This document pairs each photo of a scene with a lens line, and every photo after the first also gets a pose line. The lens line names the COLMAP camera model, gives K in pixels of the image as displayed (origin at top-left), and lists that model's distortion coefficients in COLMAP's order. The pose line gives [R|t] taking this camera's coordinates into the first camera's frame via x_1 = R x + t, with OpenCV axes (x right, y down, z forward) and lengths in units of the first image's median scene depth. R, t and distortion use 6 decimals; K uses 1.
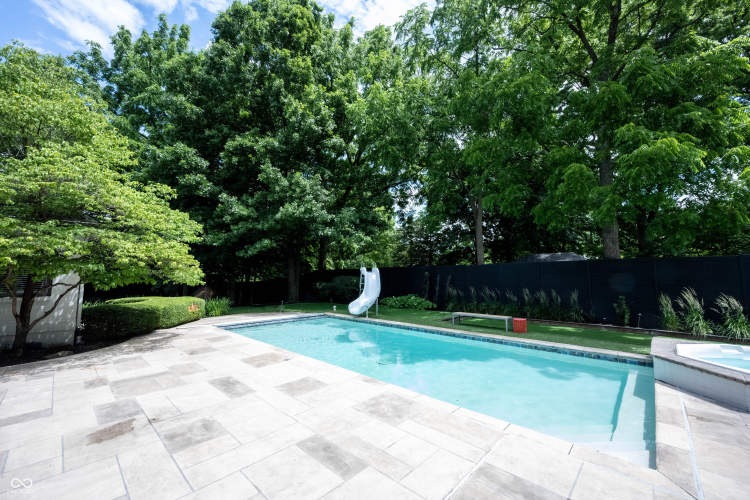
lens RADIAL K [[290.3, 0, 373.8], [0, 290.3, 252.3], [0, 0, 1]] dist [0.003153, -0.001546]
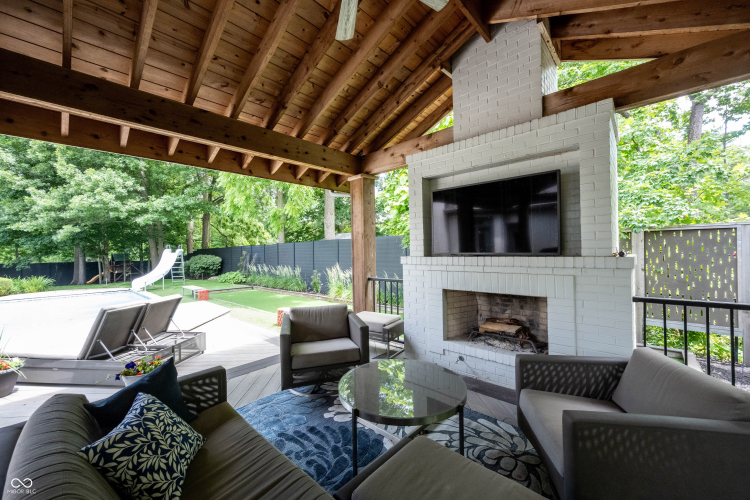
lens RADIAL K [[290.3, 0, 374.9], [0, 290.3, 247.3], [0, 0, 1]] dist [0.003153, -0.001546]
pose [[0.999390, -0.015346, 0.031357, 0.972568], [0.013025, 0.997253, 0.072919, -0.036460], [-0.032390, -0.072466, 0.996845, -0.250556]]
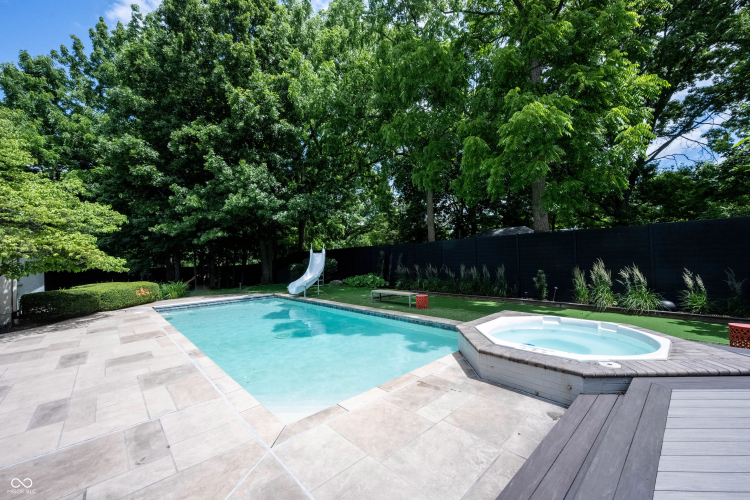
lens RADIAL K [[290.3, 0, 374.6], [0, 290.3, 249.9], [0, 0, 1]] dist [0.003153, -0.001546]
pose [[0.997552, -0.031652, -0.062359, 0.320730], [0.035469, 0.997502, 0.061087, 0.000862], [0.060269, -0.063150, 0.996183, -0.017329]]
